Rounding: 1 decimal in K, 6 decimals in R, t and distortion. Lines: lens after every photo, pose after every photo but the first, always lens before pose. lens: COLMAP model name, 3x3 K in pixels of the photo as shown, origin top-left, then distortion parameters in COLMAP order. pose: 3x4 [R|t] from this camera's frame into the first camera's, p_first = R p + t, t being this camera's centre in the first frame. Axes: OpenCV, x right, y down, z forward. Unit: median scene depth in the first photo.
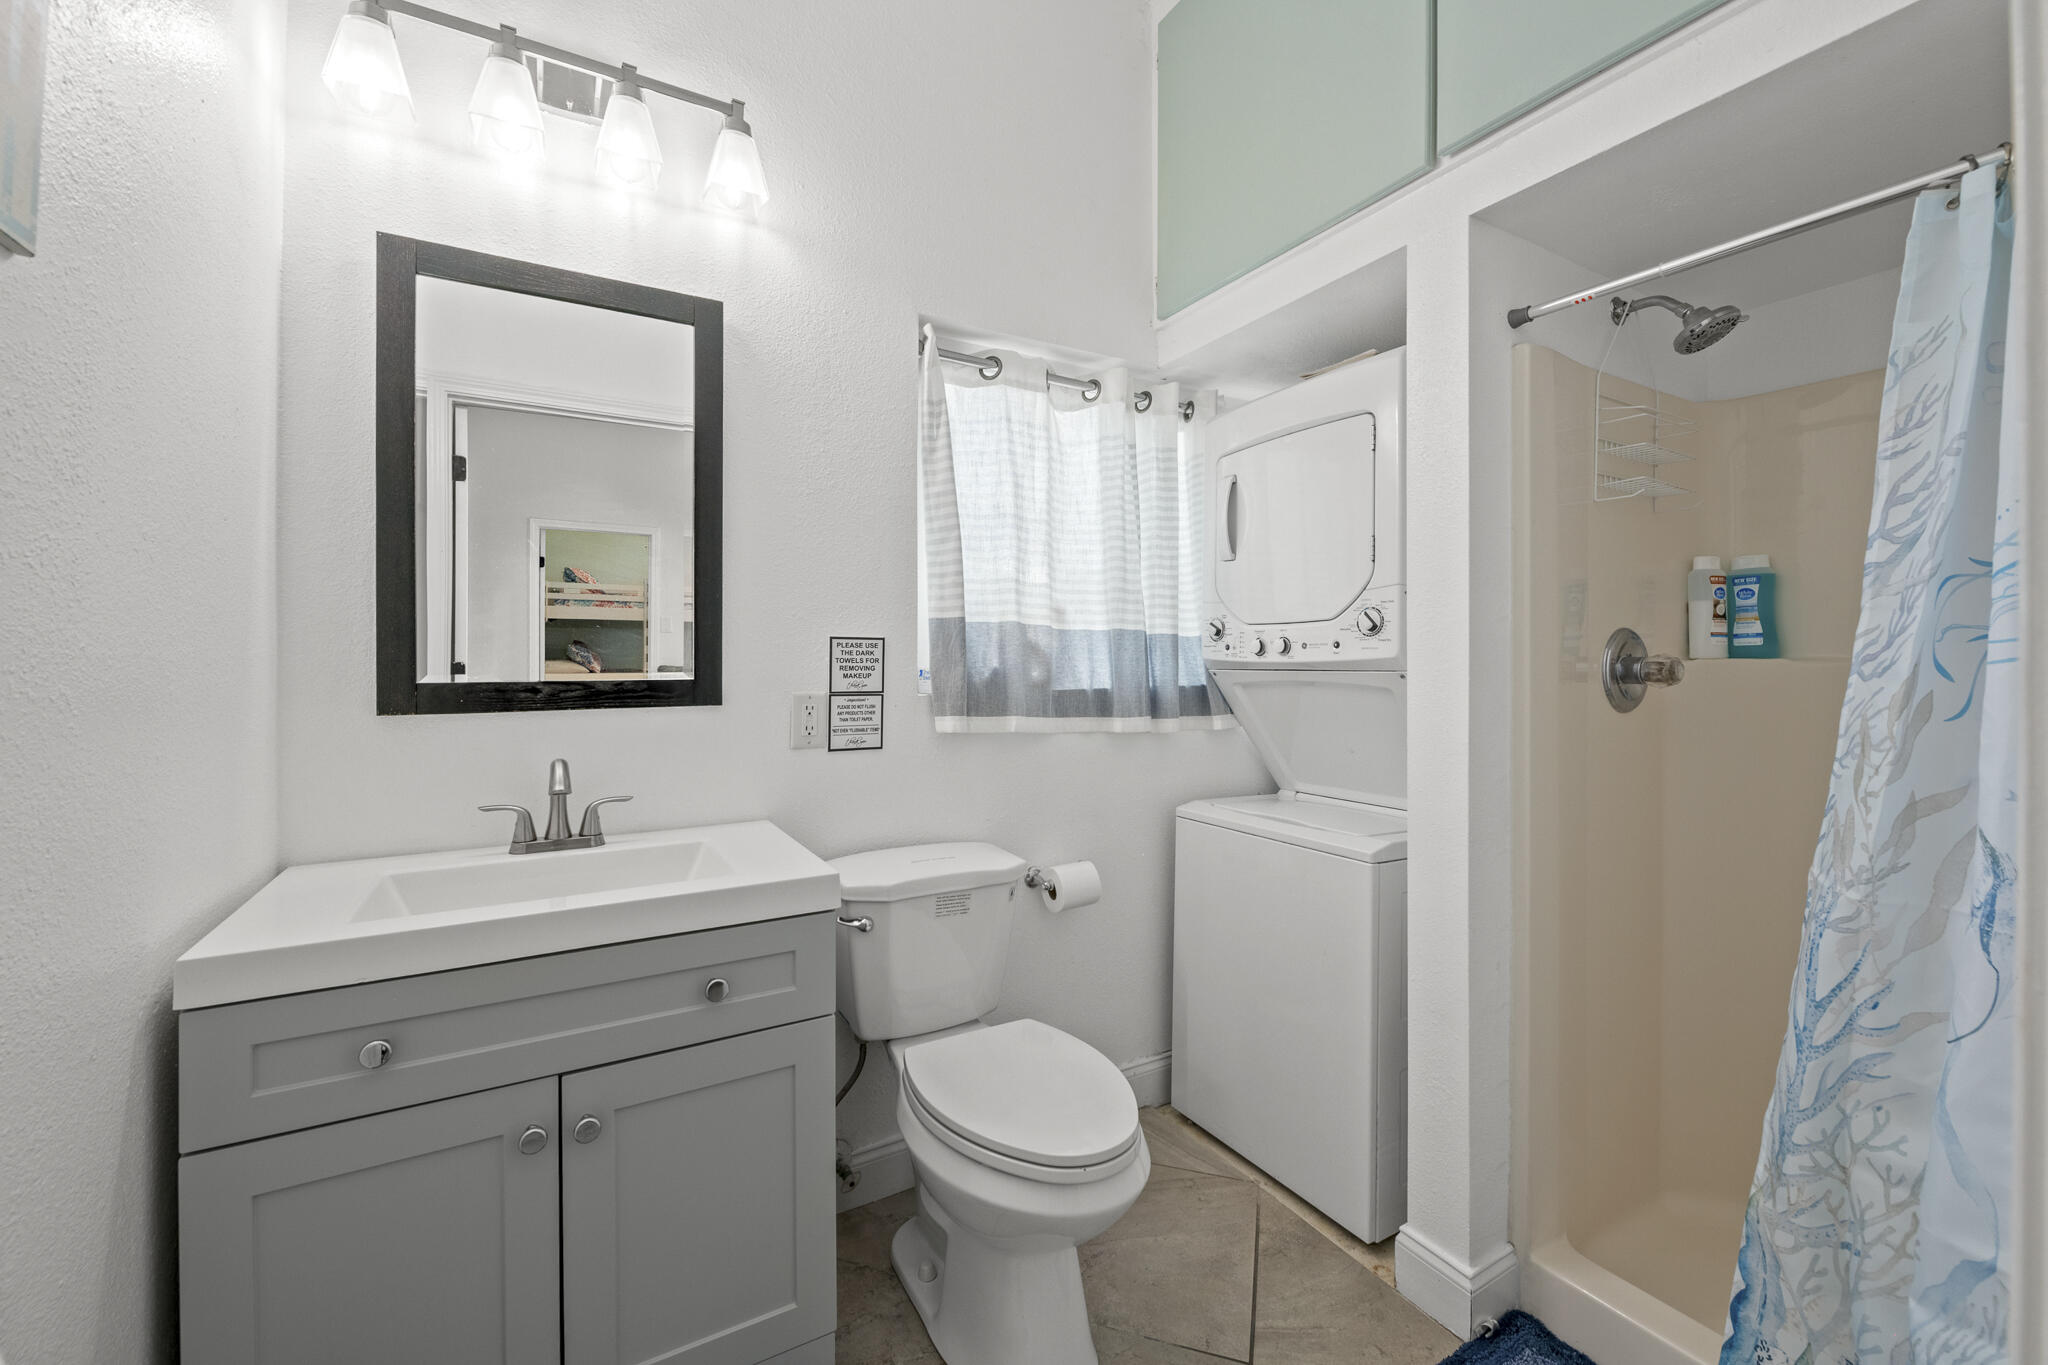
lens RADIAL K [[823.5, 0, 1010.7], [0, 823.5, 656.1], [0, 0, 1]] dist [-0.000421, -0.003336]
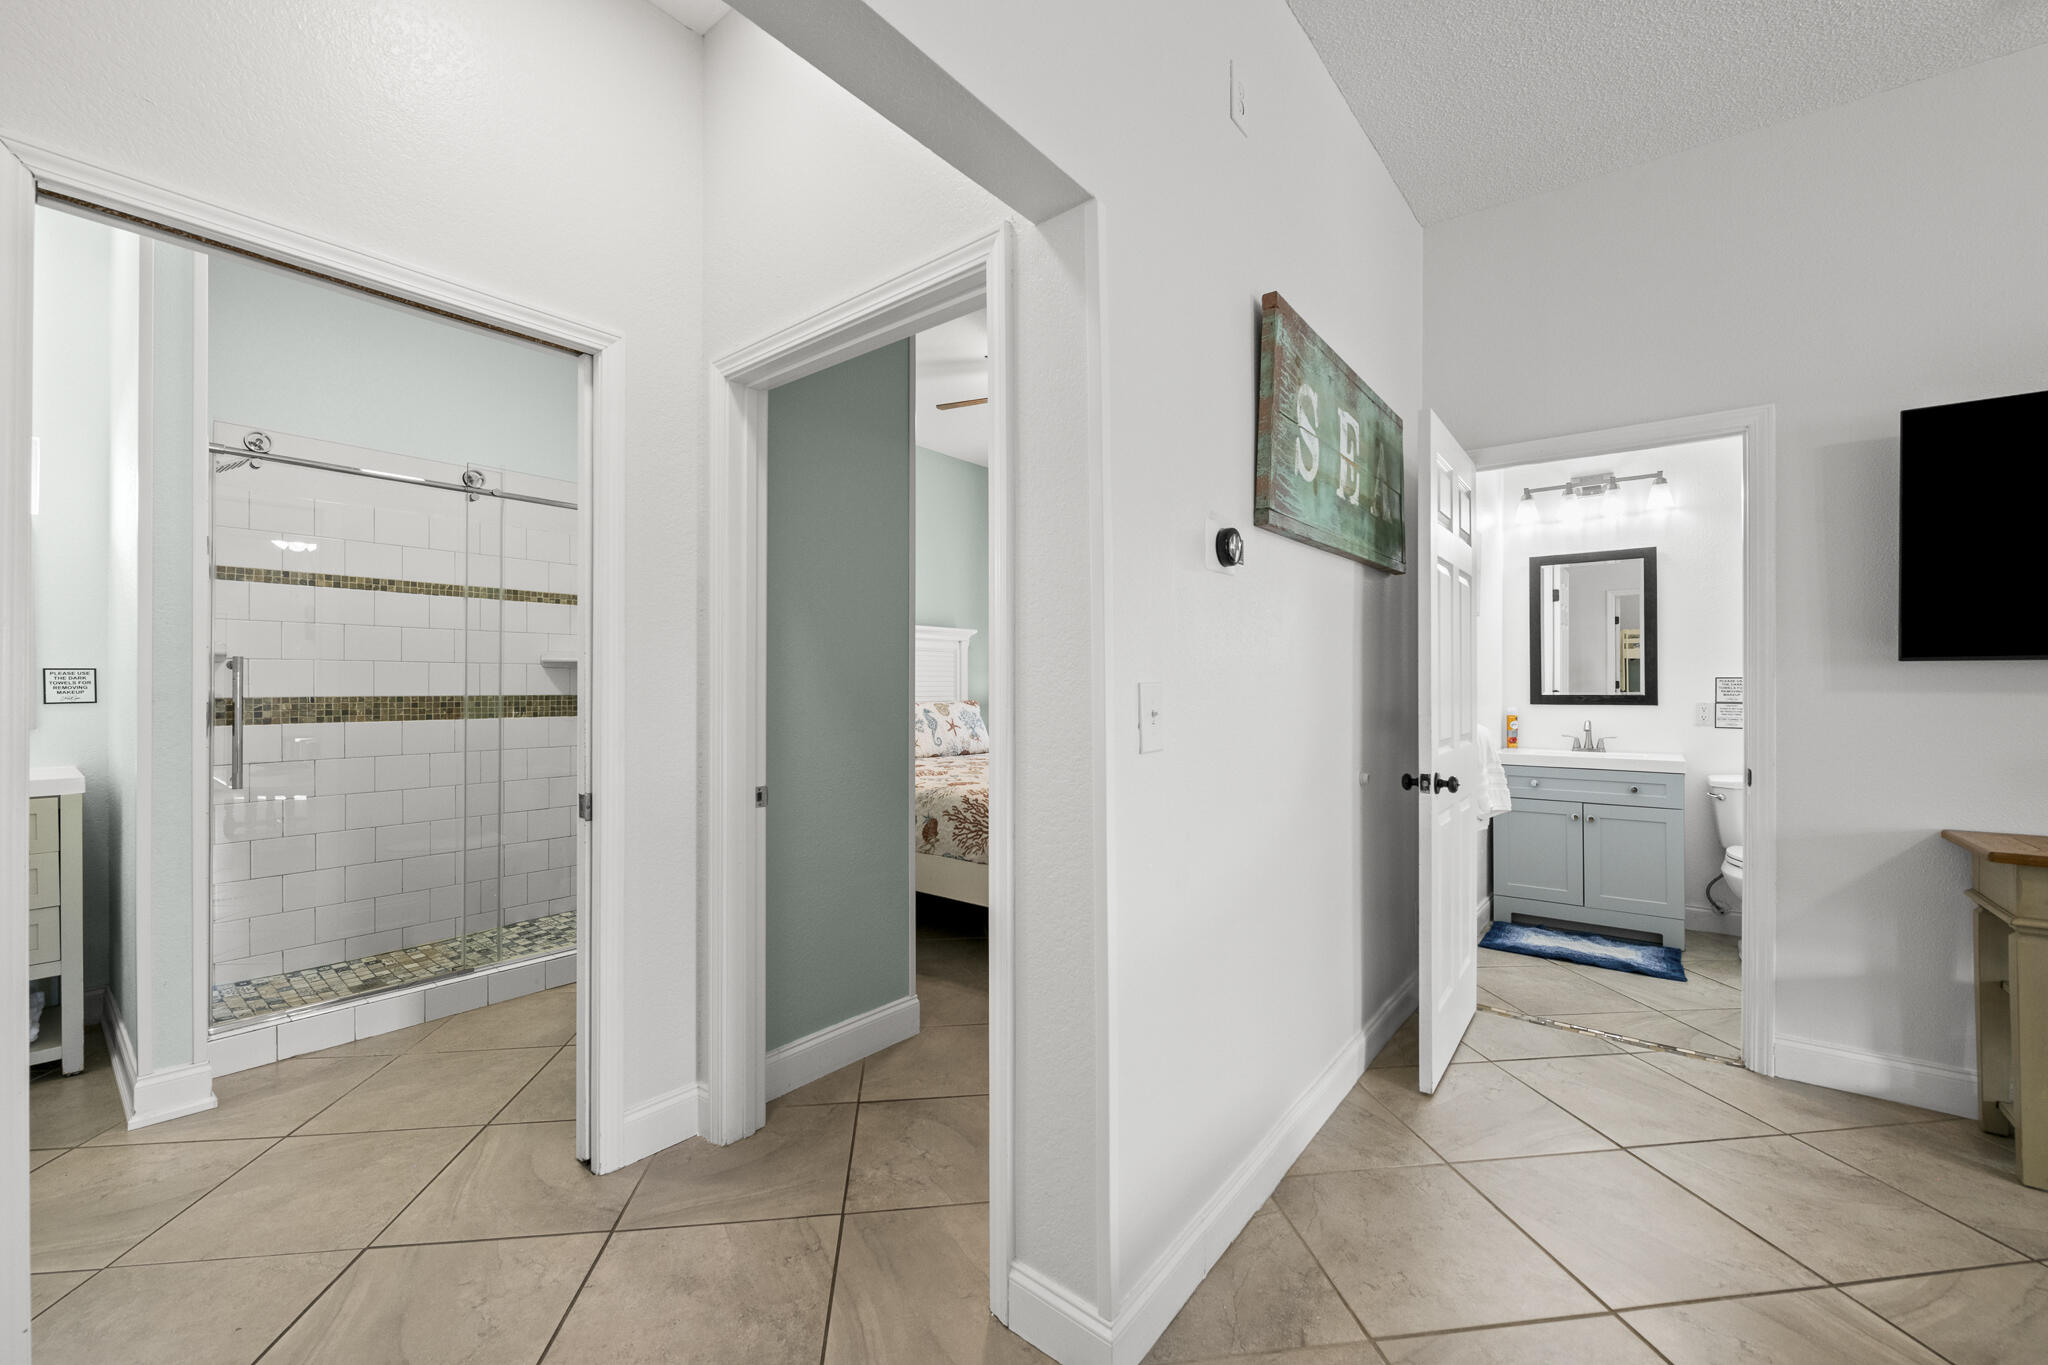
lens RADIAL K [[823.5, 0, 1028.8], [0, 823.5, 680.6], [0, 0, 1]] dist [-0.000421, -0.003336]
pose [[0.396301, -0.005637, -0.918103, 1.344695], [0.000261, 0.999982, -0.006027, -0.002250], [0.918120, 0.002149, 0.396296, -1.983555]]
